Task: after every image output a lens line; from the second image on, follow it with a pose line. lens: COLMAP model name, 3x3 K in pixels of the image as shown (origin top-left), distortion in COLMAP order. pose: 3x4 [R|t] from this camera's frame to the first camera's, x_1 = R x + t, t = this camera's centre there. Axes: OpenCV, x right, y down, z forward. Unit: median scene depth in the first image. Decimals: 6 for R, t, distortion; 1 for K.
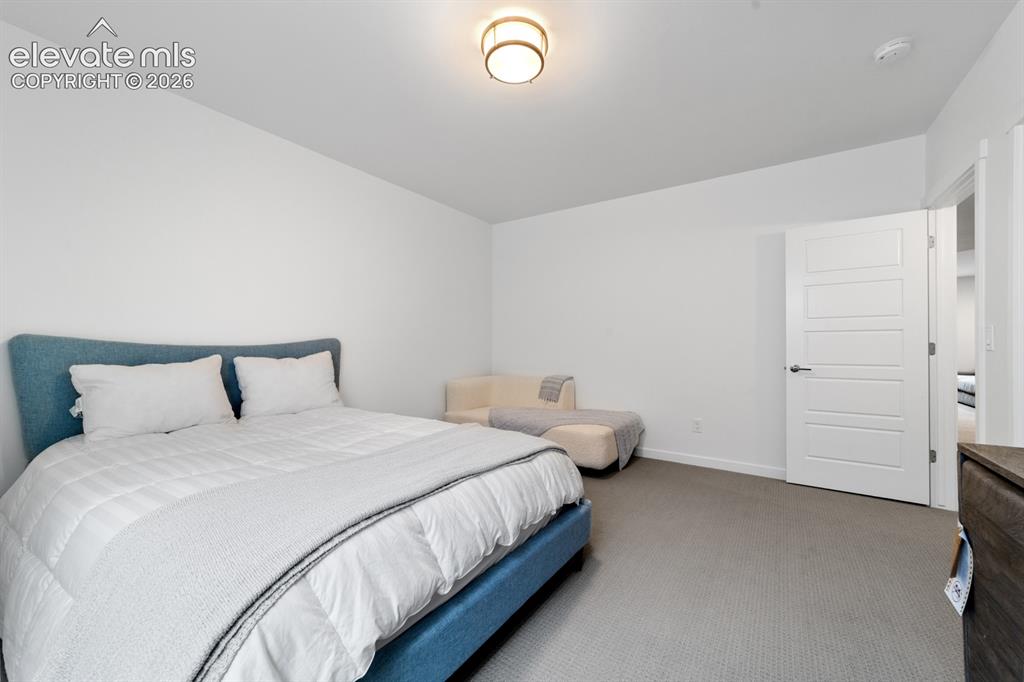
lens RADIAL K [[398.0, 0, 512.0], [0, 398.0, 341.0], [0, 0, 1]] dist [-0.000988, -0.000049]
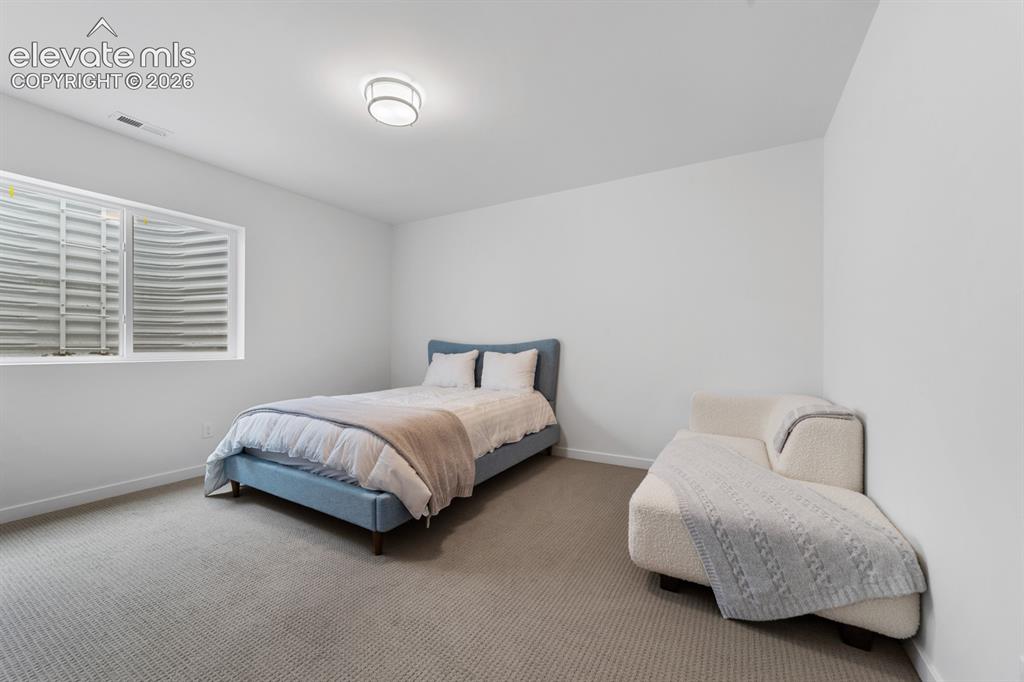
lens RADIAL K [[398.0, 0, 512.0], [0, 398.0, 341.0], [0, 0, 1]] dist [-0.000988, -0.000049]
pose [[0.077856, -0.008026, -0.996932, 1.018357], [0.003078, 0.999965, -0.007810, 0.010481], [0.996960, -0.002460, 0.077878, 1.026079]]
